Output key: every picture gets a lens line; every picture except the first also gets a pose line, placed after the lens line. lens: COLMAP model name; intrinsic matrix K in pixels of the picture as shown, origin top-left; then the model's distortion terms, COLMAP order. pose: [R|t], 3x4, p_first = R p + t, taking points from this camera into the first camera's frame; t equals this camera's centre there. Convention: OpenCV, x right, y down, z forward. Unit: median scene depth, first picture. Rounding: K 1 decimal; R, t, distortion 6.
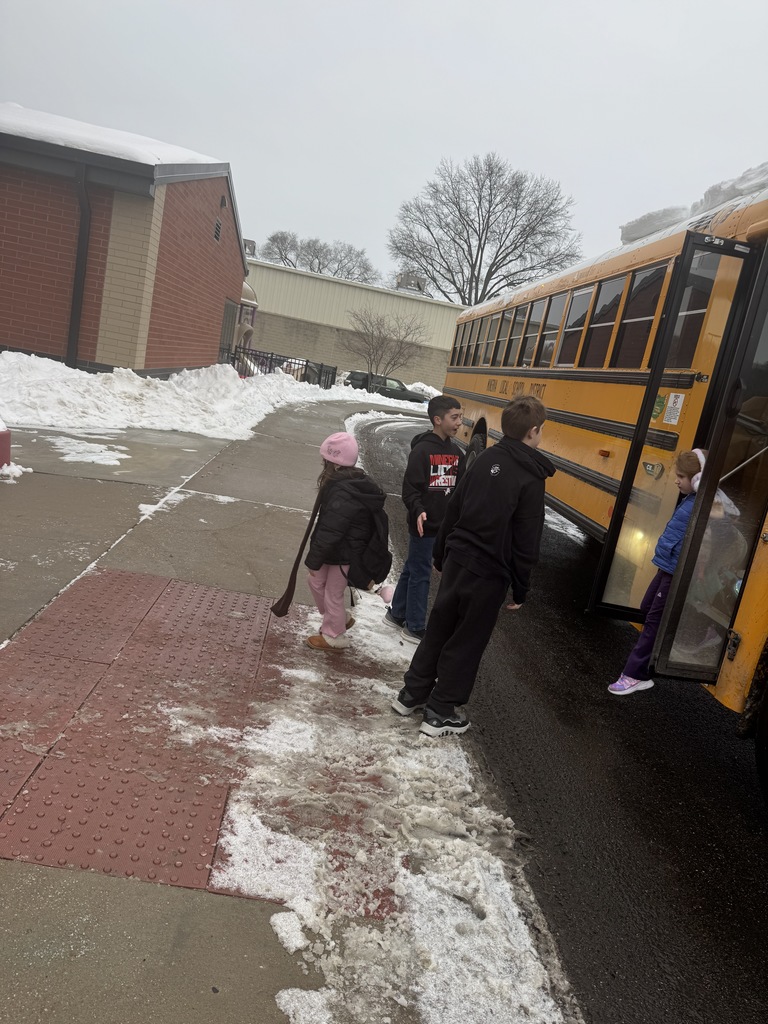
lens RADIAL K [[722.8, 0, 382.7], [0, 722.8, 515.6], [0, 0, 1]] dist [0.010052, -0.015429]
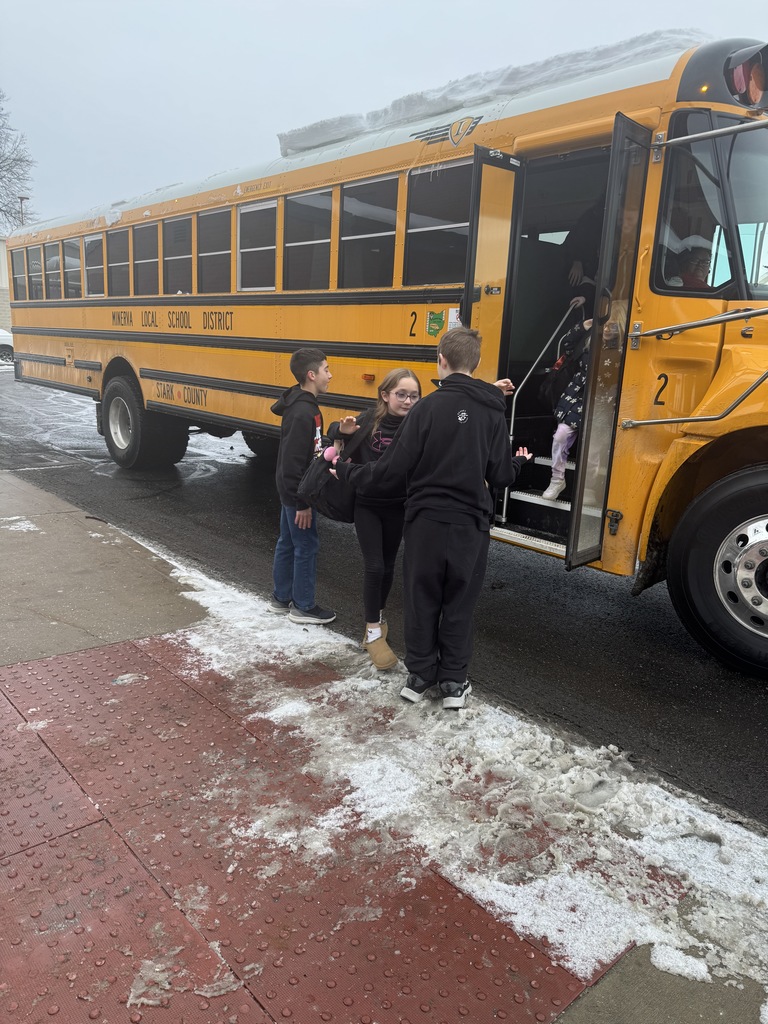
lens RADIAL K [[722.8, 0, 382.8], [0, 722.8, 508.9], [0, 0, 1]] dist [0.010052, -0.015429]
pose [[0.780778, -0.287810, 0.554573, -0.459076], [0.227130, 0.957607, 0.177200, -0.135262], [-0.582063, -0.012394, 0.813049, 0.289108]]
